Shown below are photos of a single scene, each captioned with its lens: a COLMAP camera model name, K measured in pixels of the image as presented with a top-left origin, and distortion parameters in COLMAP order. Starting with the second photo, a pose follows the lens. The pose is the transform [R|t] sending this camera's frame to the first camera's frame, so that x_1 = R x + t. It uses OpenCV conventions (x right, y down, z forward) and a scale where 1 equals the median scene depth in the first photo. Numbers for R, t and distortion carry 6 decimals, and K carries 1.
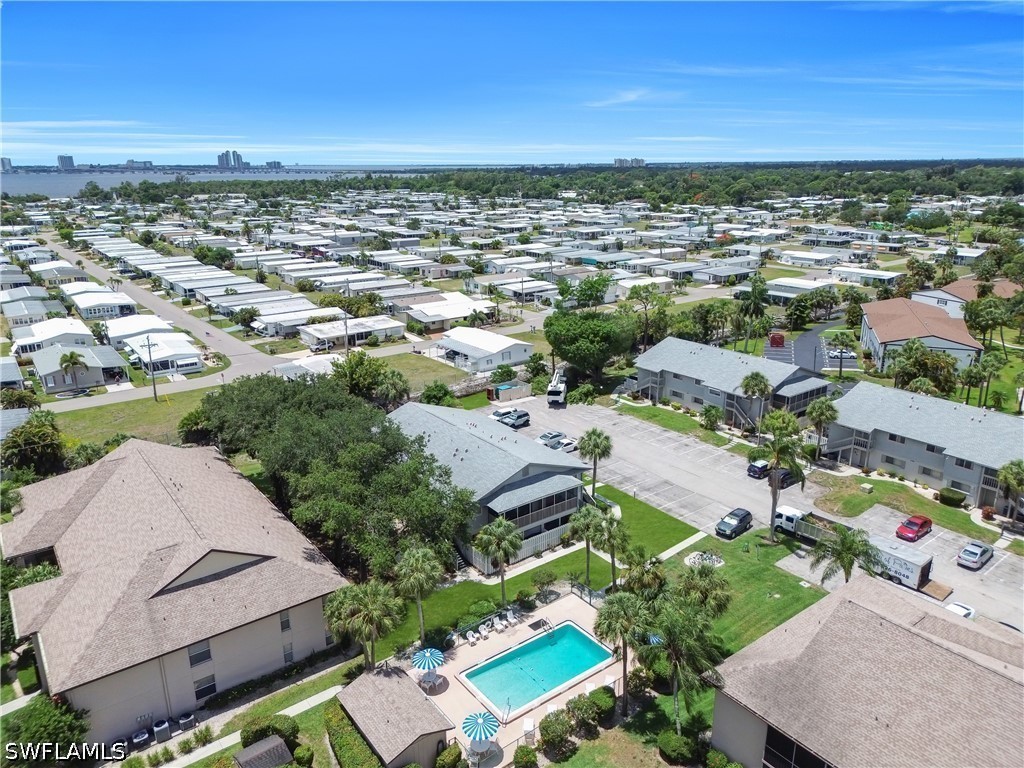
lens RADIAL K [[716.7, 0, 510.2], [0, 716.7, 384.2], [0, 0, 1]] dist [0.064627, -0.071005]
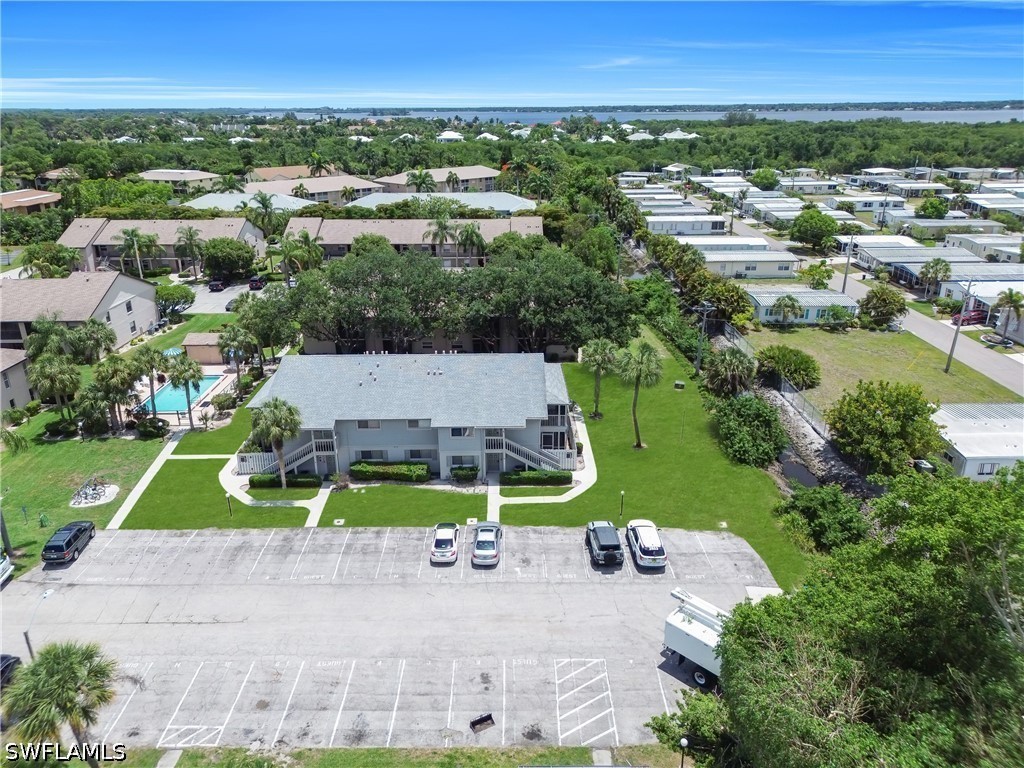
lens RADIAL K [[716.7, 0, 510.2], [0, 716.7, 384.2], [0, 0, 1]] dist [0.064627, -0.071005]
pose [[-0.596017, 0.297981, -0.745634, 0.377048], [-0.224510, 0.829717, 0.511044, -0.272037], [0.770947, 0.471993, -0.427626, 1.099057]]
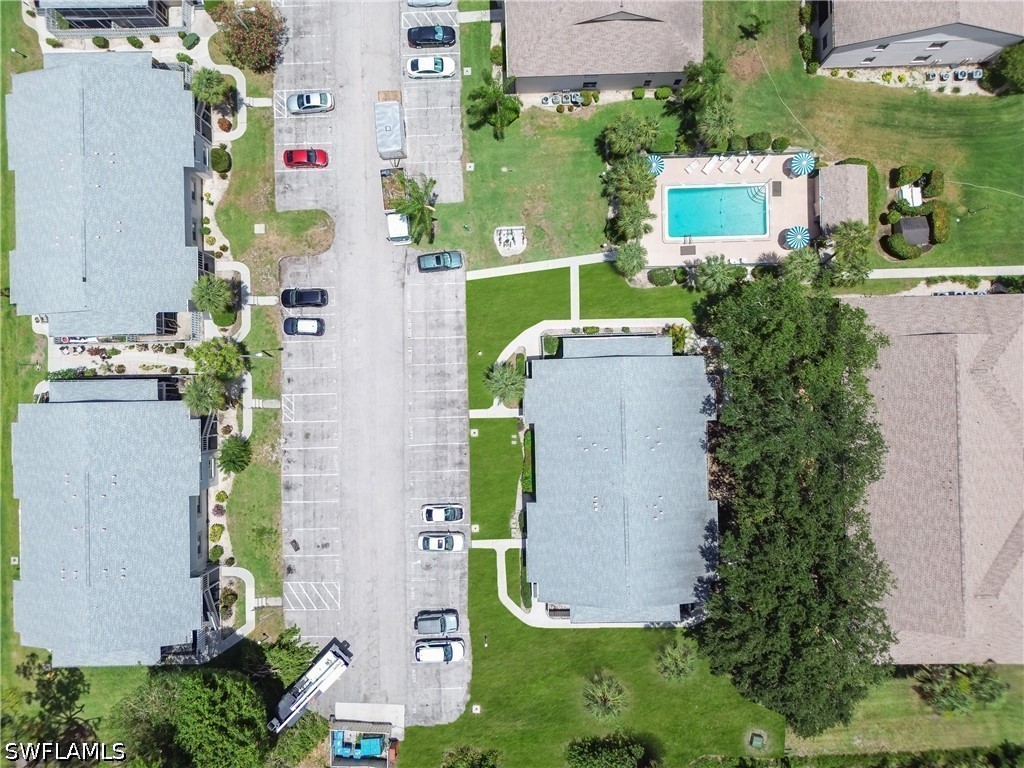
lens RADIAL K [[716.7, 0, 510.2], [0, 716.7, 384.2], [0, 0, 1]] dist [0.064627, -0.071005]
pose [[-0.811359, -0.583845, 0.028670, 0.067721], [0.194894, -0.223948, 0.954916, -0.572300], [-0.551102, 0.780367, 0.295490, 0.549813]]
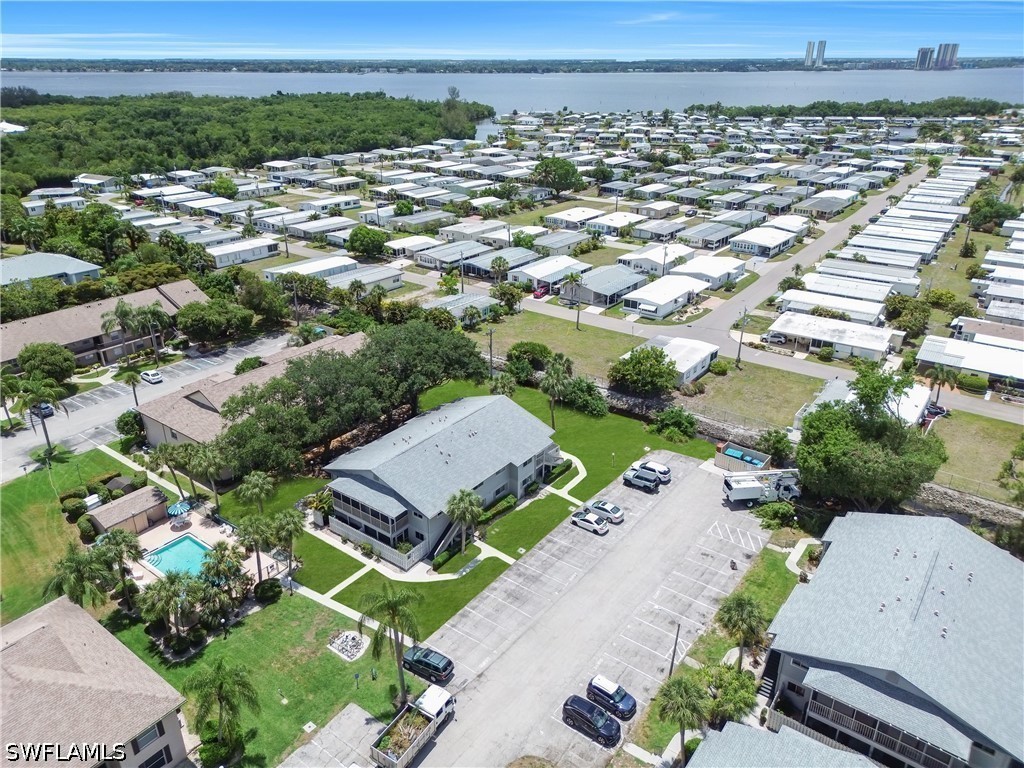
lens RADIAL K [[716.7, 0, 510.2], [0, 716.7, 384.2], [0, 0, 1]] dist [0.064627, -0.071005]
pose [[0.276510, 0.399449, -0.874061, 0.672257], [-0.281448, 0.903303, 0.323776, -0.288062], [0.918874, 0.156476, 0.362197, 0.515750]]
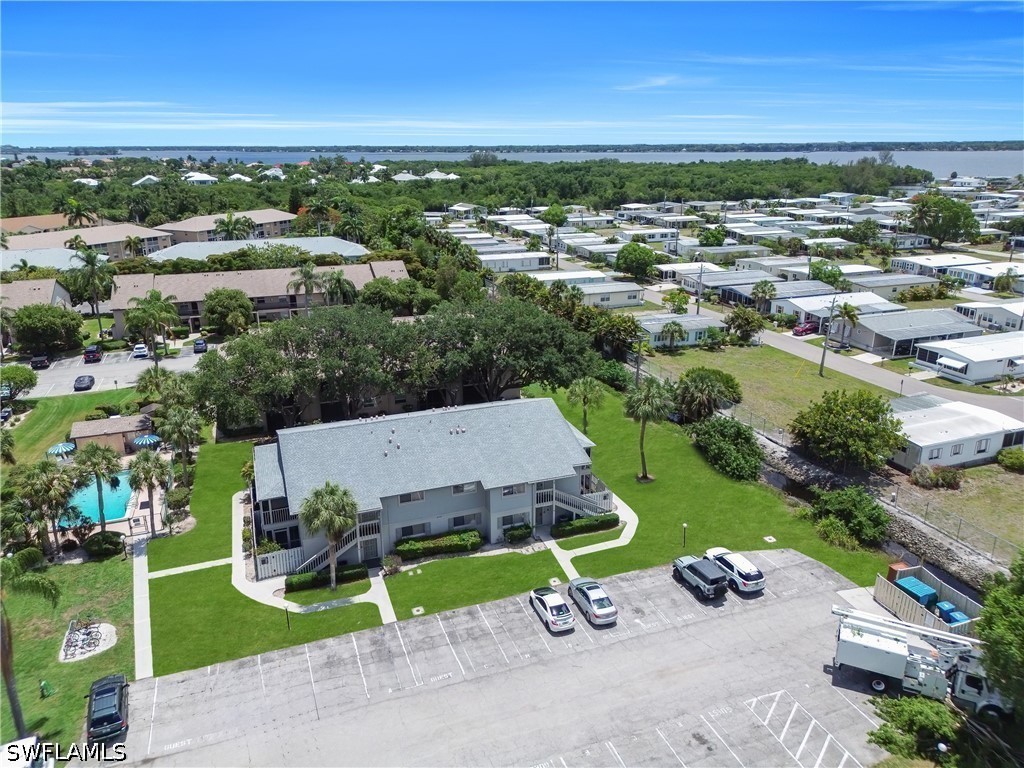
lens RADIAL K [[716.7, 0, 510.2], [0, 716.7, 384.2], [0, 0, 1]] dist [0.064627, -0.071005]
pose [[-0.286201, 0.308745, -0.907064, 0.455479], [-0.273733, 0.880865, 0.386196, -0.221692], [0.918237, 0.358823, -0.167591, 0.906372]]
